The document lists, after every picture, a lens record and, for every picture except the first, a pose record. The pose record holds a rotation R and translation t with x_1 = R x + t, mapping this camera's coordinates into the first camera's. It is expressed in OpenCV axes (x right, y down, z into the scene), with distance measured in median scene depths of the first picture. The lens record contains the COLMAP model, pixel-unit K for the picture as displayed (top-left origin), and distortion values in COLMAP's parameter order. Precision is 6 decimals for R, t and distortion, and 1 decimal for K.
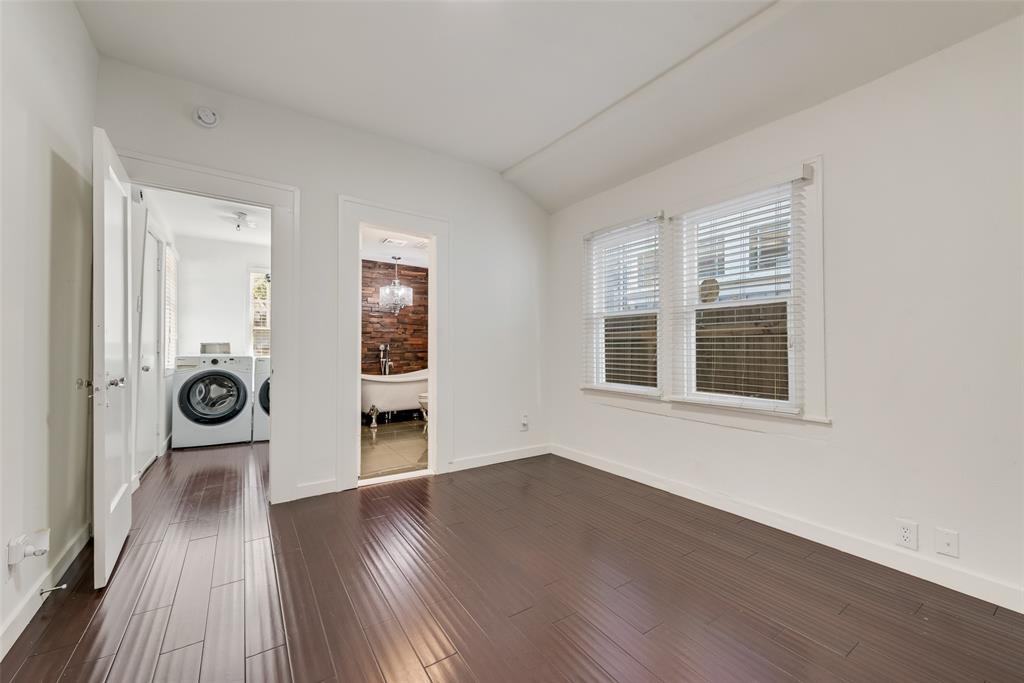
lens RADIAL K [[408.6, 0, 510.9], [0, 408.6, 336.8], [0, 0, 1]] dist [0.015939, 0.000102]
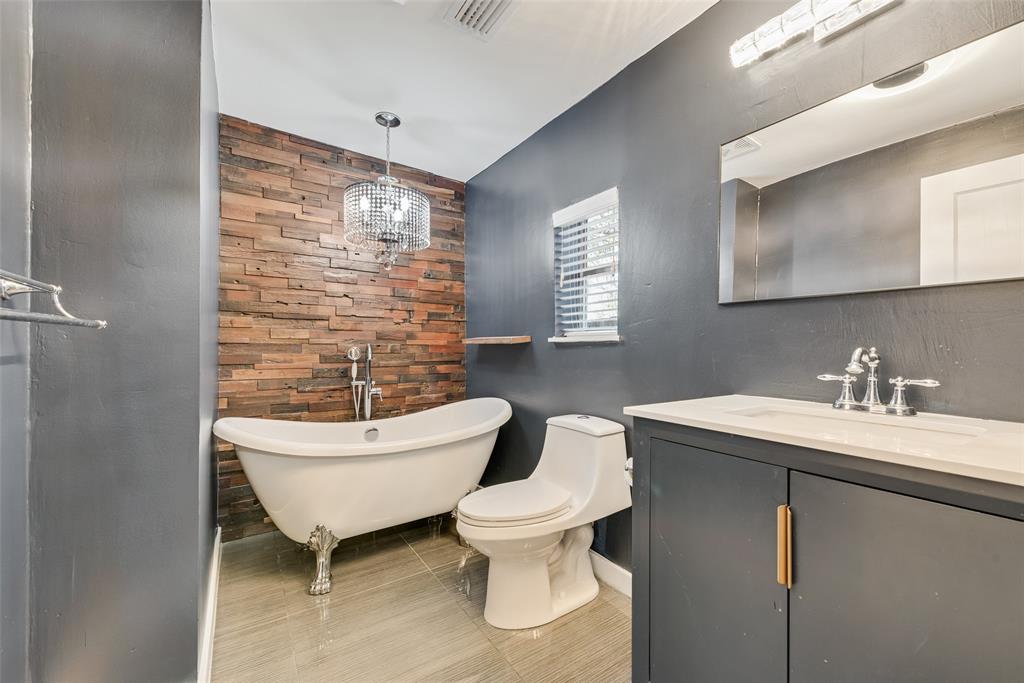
lens RADIAL K [[408.6, 0, 511.0], [0, 408.6, 344.7], [0, 0, 1]] dist [0.015939, 0.000102]
pose [[0.999998, 0.000851, -0.001688, -0.154926], [-0.000834, 0.999946, 0.010356, 0.012781], [0.001697, -0.010355, 0.999945, 0.583669]]
